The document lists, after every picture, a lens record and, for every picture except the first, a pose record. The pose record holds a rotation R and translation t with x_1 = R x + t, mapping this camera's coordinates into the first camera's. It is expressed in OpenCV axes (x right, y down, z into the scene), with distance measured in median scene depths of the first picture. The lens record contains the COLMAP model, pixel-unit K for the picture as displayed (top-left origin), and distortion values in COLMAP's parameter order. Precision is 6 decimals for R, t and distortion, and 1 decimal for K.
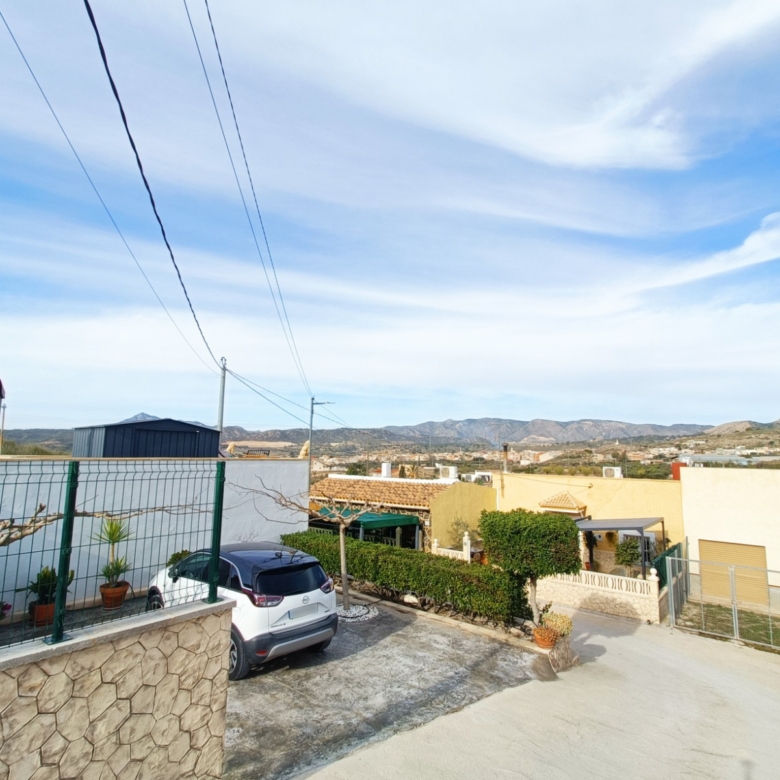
lens RADIAL K [[465.8, 0, 393.5], [0, 465.8, 391.8], [0, 0, 1]] dist [0.006366, -0.003437]
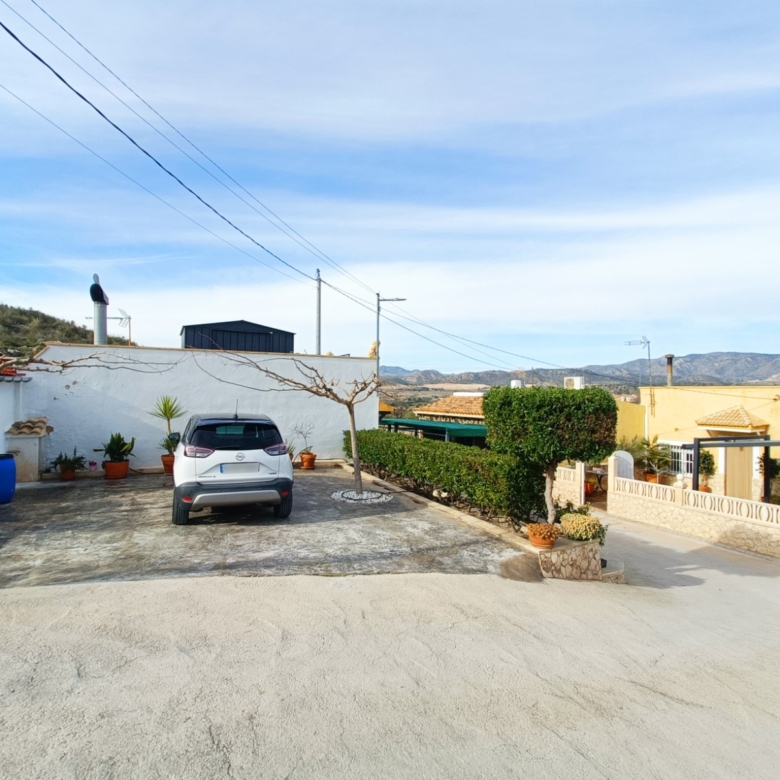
lens RADIAL K [[465.8, 0, 392.6], [0, 465.8, 390.8], [0, 0, 1]] dist [0.006366, -0.003437]
pose [[0.916512, -0.008328, -0.399921, 0.384968], [0.056872, 0.992340, 0.109669, 0.179391], [0.395944, -0.123257, 0.909965, 0.215229]]
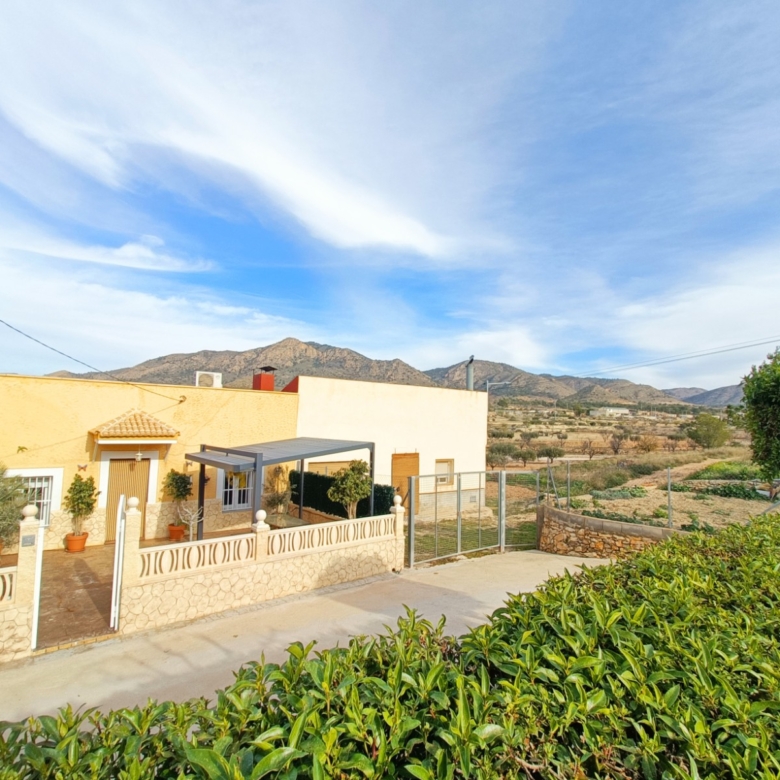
lens RADIAL K [[465.8, 0, 393.8], [0, 465.8, 391.4], [0, 0, 1]] dist [0.006366, -0.003437]
pose [[0.232989, 0.054727, 0.970938, -0.247594], [-0.148552, 0.988701, -0.020081, 0.387486], [-0.961066, -0.139556, 0.238486, 1.412201]]
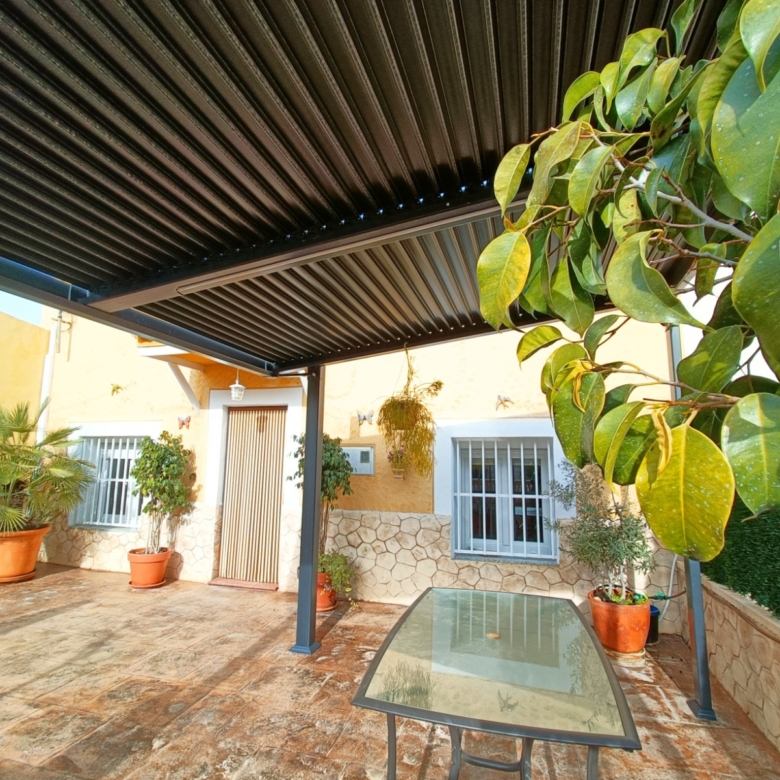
lens RADIAL K [[465.8, 0, 393.1], [0, 465.8, 389.8], [0, 0, 1]] dist [0.006366, -0.003437]
pose [[0.924971, 0.053047, 0.376318, 0.839739], [-0.048053, 0.998588, -0.022653, 0.652684], [-0.376988, 0.002870, 0.926214, 1.780064]]
